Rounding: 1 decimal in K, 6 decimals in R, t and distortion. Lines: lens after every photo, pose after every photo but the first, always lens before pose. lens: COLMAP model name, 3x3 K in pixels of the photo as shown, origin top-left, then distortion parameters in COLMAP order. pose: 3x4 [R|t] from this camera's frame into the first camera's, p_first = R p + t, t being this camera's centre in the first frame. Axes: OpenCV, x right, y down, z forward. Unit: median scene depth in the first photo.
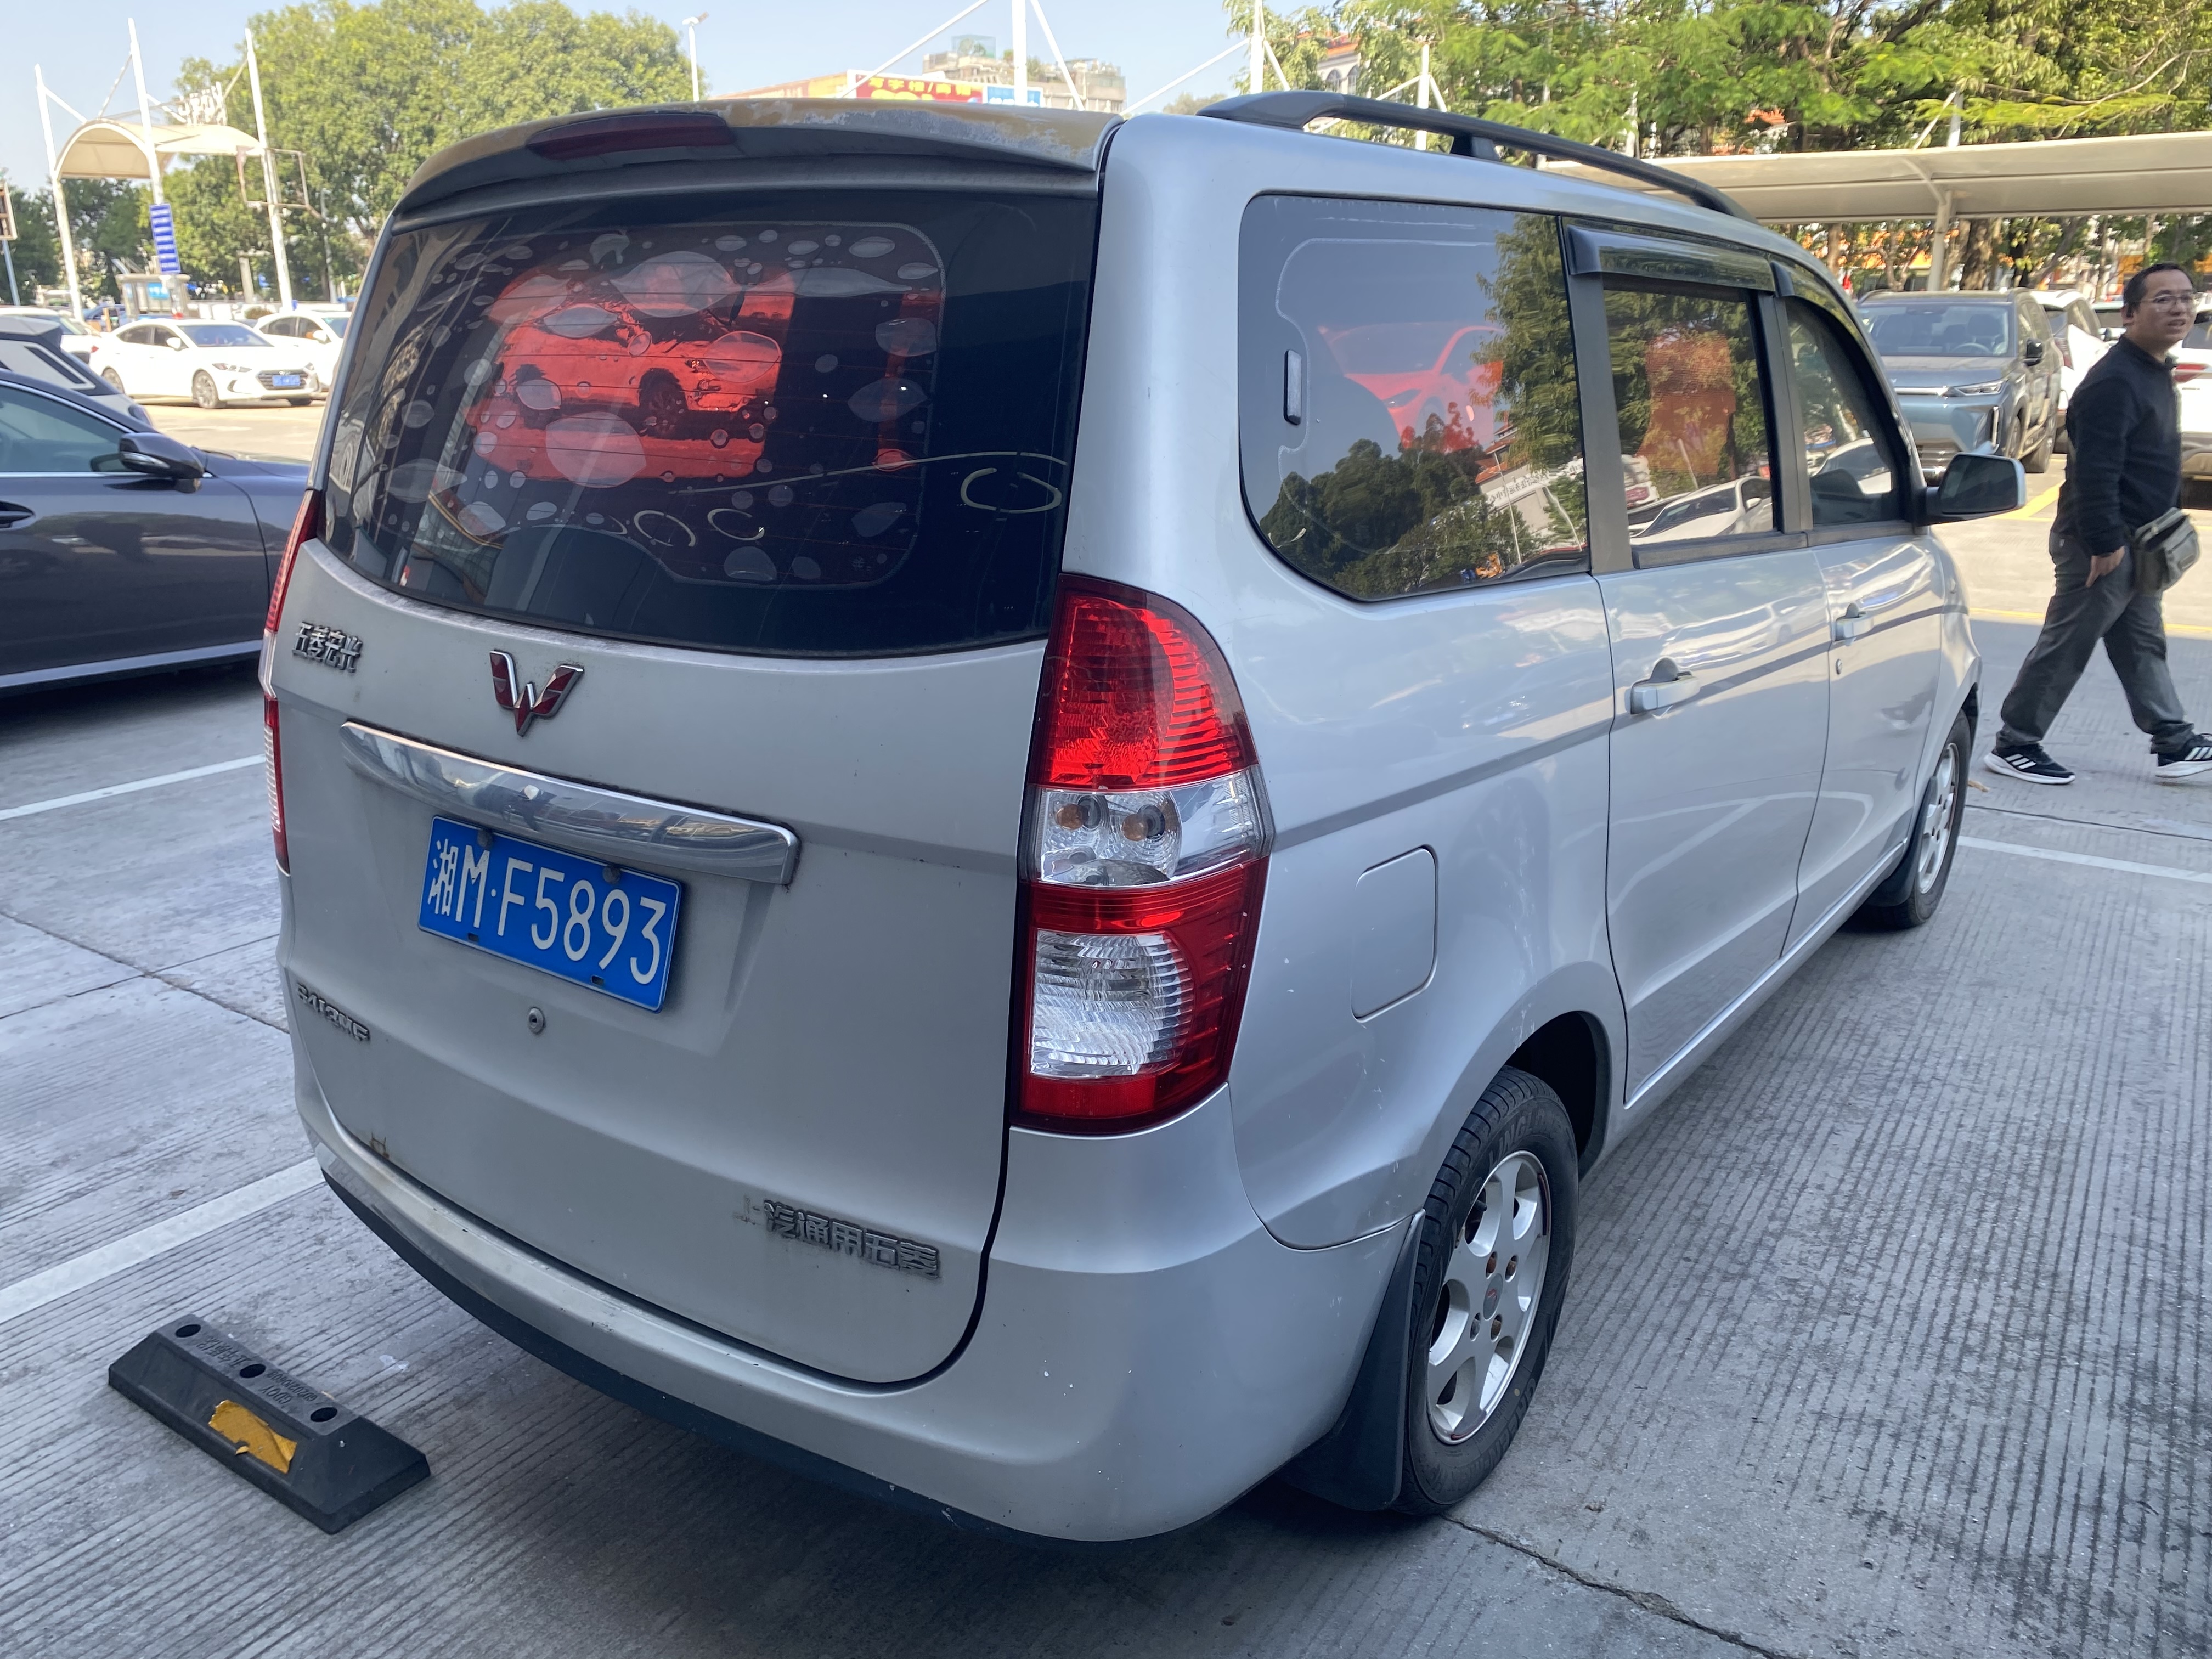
lens RADIAL K [[1727.7, 0, 1107.5], [0, 1727.7, 827.7], [0, 0, 1]] dist [-0.004297, -0.011475]
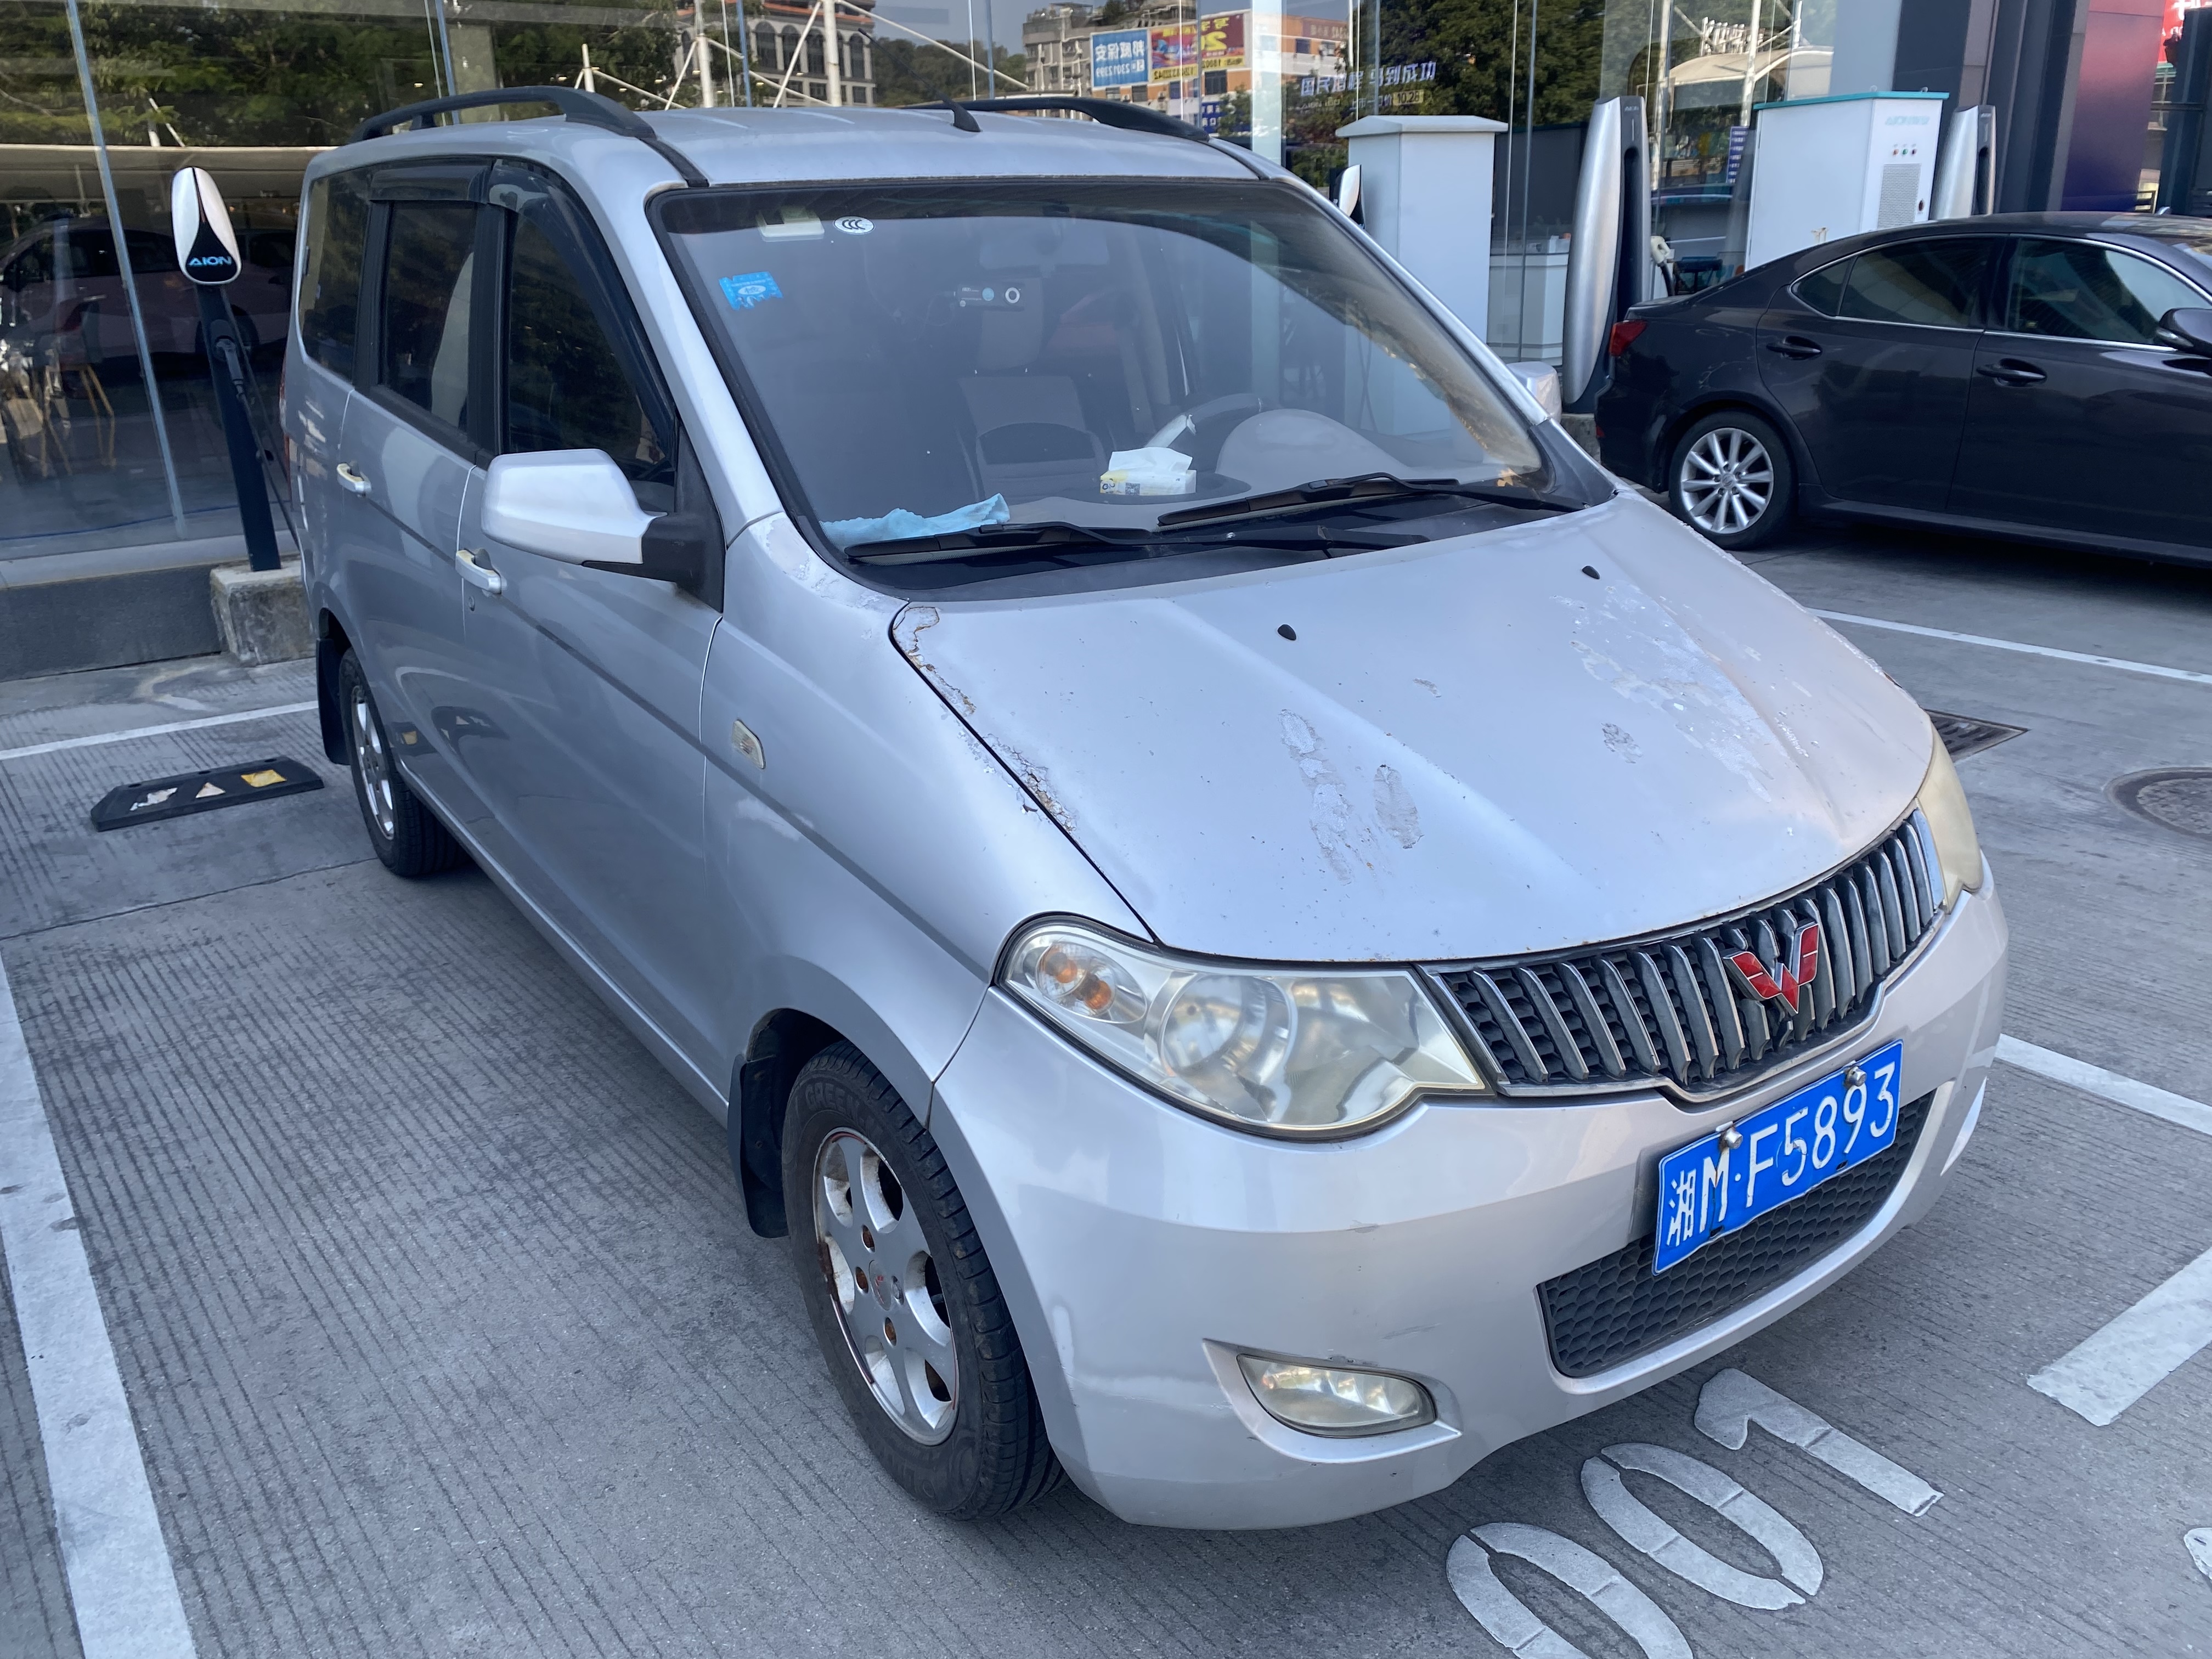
lens RADIAL K [[1727.7, 0, 1103.7], [0, 1727.7, 830.4], [0, 0, 1]] dist [-0.004297, -0.011475]
pose [[-0.342766, 0.319836, -0.883299, 1.288955], [-0.246609, 0.876648, 0.413125, -0.505777], [0.906474, 0.359435, -0.221610, 1.703124]]
